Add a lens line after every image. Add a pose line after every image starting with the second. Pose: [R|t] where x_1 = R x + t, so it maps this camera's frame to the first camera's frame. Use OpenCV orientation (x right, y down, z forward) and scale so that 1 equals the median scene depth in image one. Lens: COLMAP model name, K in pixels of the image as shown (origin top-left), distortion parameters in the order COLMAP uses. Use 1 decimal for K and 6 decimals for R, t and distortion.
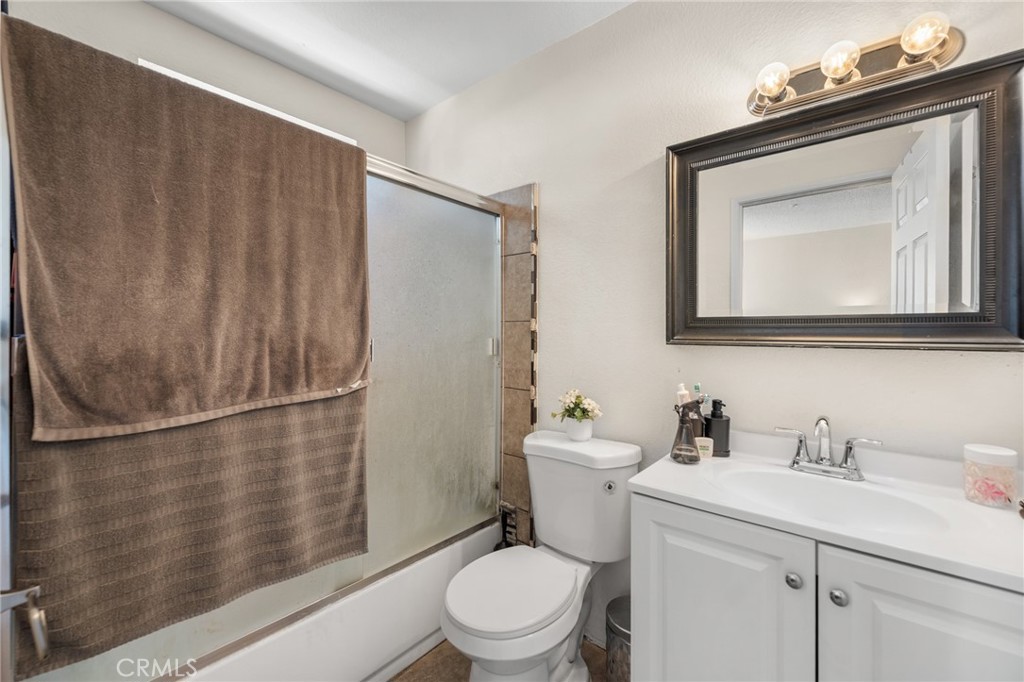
lens RADIAL K [[417.2, 0, 509.2], [0, 417.2, 334.9], [0, 0, 1]] dist [-0.001339, -0.000029]
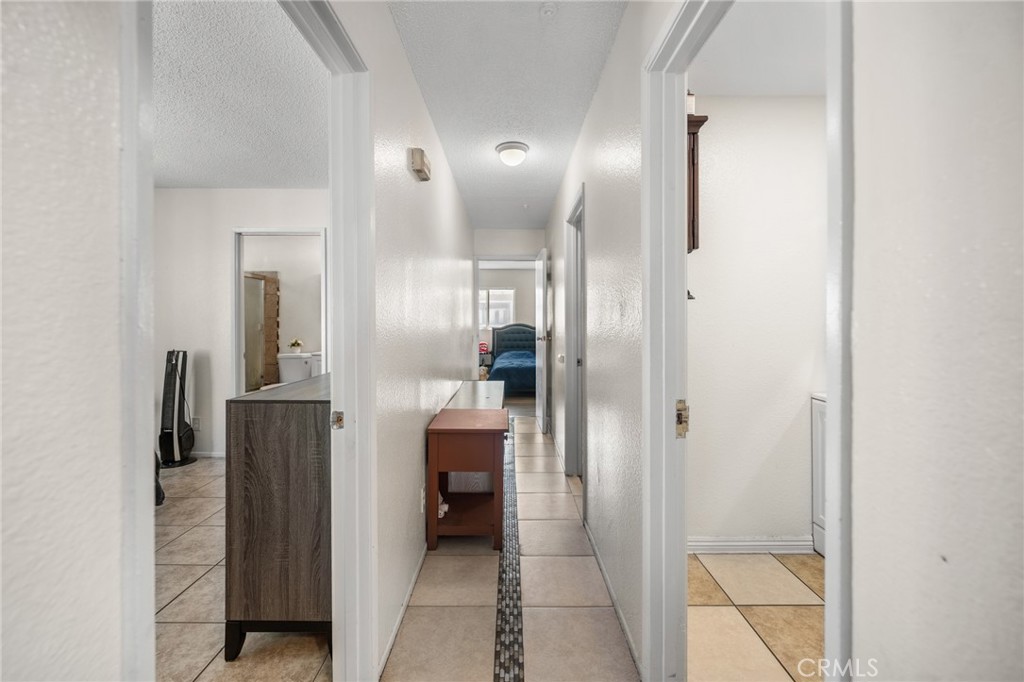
lens RADIAL K [[417.2, 0, 511.6], [0, 417.2, 333.0], [0, 0, 1]] dist [-0.001339, -0.000029]
pose [[0.765799, -0.001950, 0.643077, -0.570120], [0.004953, 0.999984, -0.002865, 0.090604], [-0.643061, 0.005379, 0.765796, -2.310584]]
